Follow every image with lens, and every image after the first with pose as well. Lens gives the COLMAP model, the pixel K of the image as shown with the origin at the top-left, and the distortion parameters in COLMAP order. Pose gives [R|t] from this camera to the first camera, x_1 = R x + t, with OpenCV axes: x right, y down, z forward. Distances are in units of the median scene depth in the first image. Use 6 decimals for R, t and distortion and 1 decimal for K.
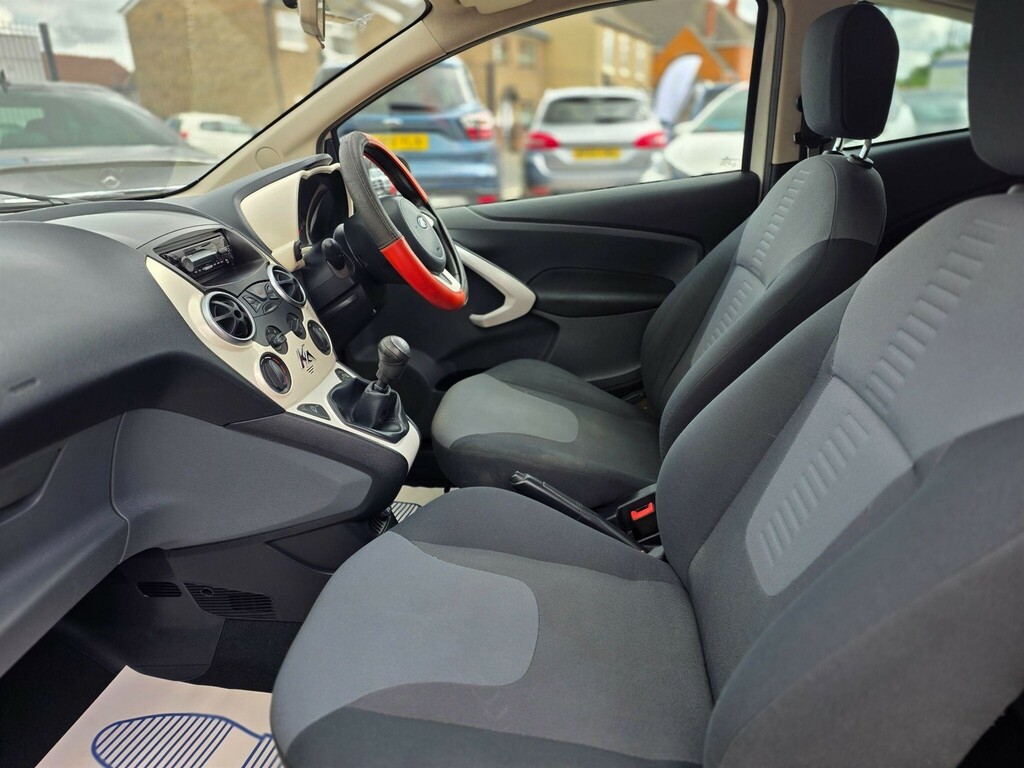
lens RADIAL K [[683.4, 0, 520.2], [0, 683.4, 379.9], [0, 0, 1]] dist [0.056706, -0.057749]
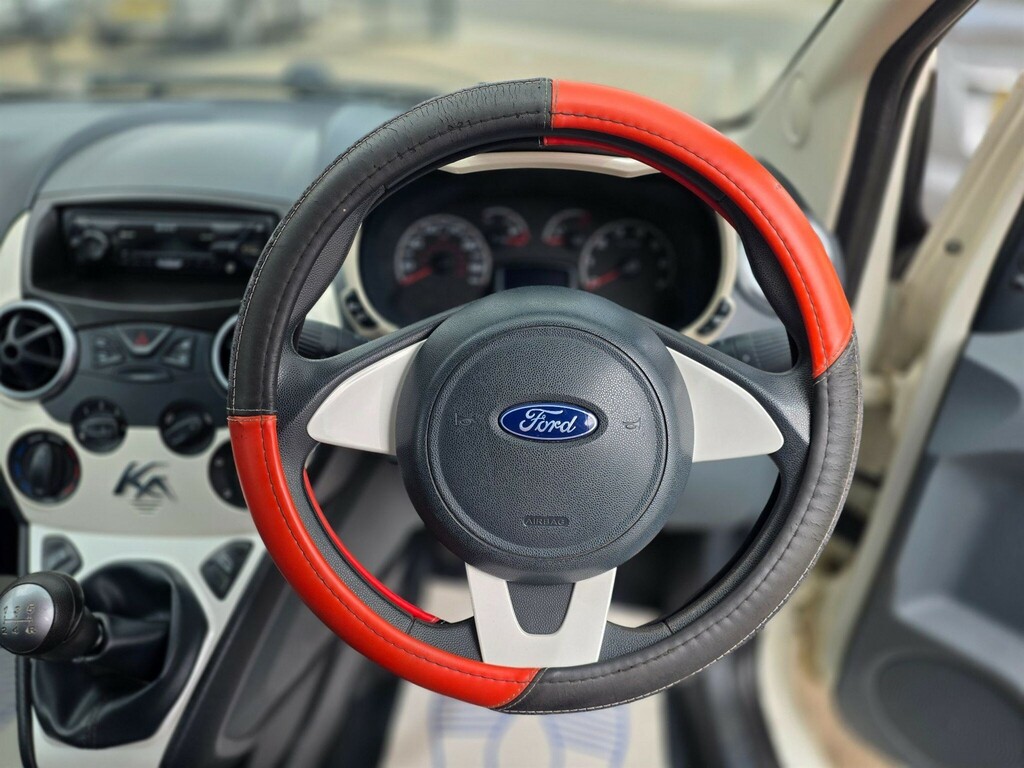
lens RADIAL K [[689.6, 0, 519.7], [0, 689.6, 376.3], [0, 0, 1]] dist [0.053330, -0.039045]
pose [[0.083499, 0.542825, -0.835685, 0.112972], [-0.384459, 0.791236, 0.475539, -0.452240], [0.919358, 0.281579, 0.274761, 1.065978]]
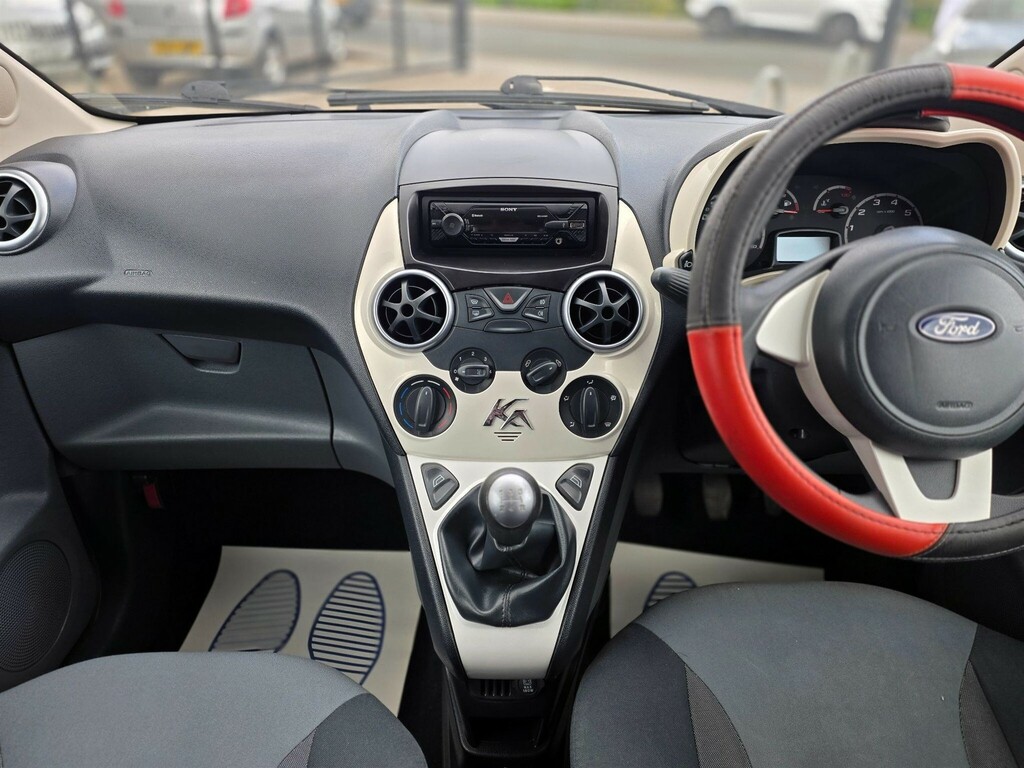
lens RADIAL K [[675.0, 0, 513.6], [0, 675.0, 380.5], [0, 0, 1]] dist [0.084809, -0.086784]
pose [[0.092971, 0.519735, -0.849254, 0.204038], [-0.363729, 0.811726, 0.456949, -0.342799], [0.926854, 0.266415, 0.264510, 0.805667]]
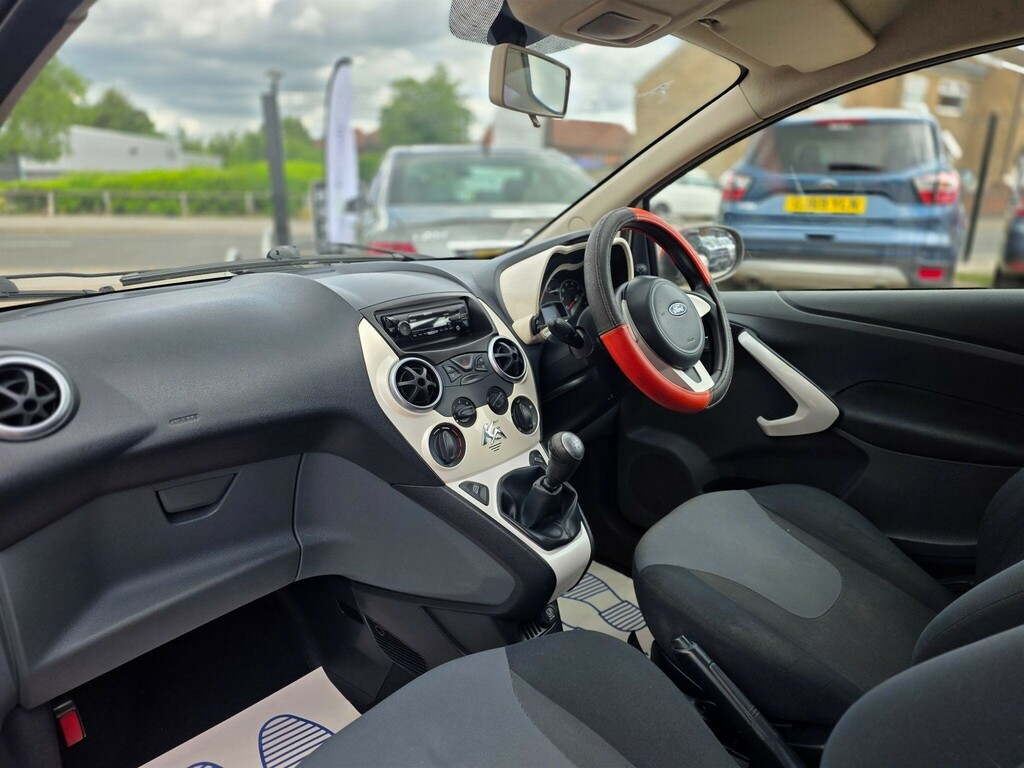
lens RADIAL K [[675.0, 0, 513.6], [0, 675.0, 380.5], [0, 0, 1]] dist [0.084809, -0.086784]
pose [[0.803527, 0.180961, -0.567095, 0.236201], [-0.220525, 0.975381, -0.001220, -0.109506], [0.552913, 0.126039, 0.823651, 0.208399]]
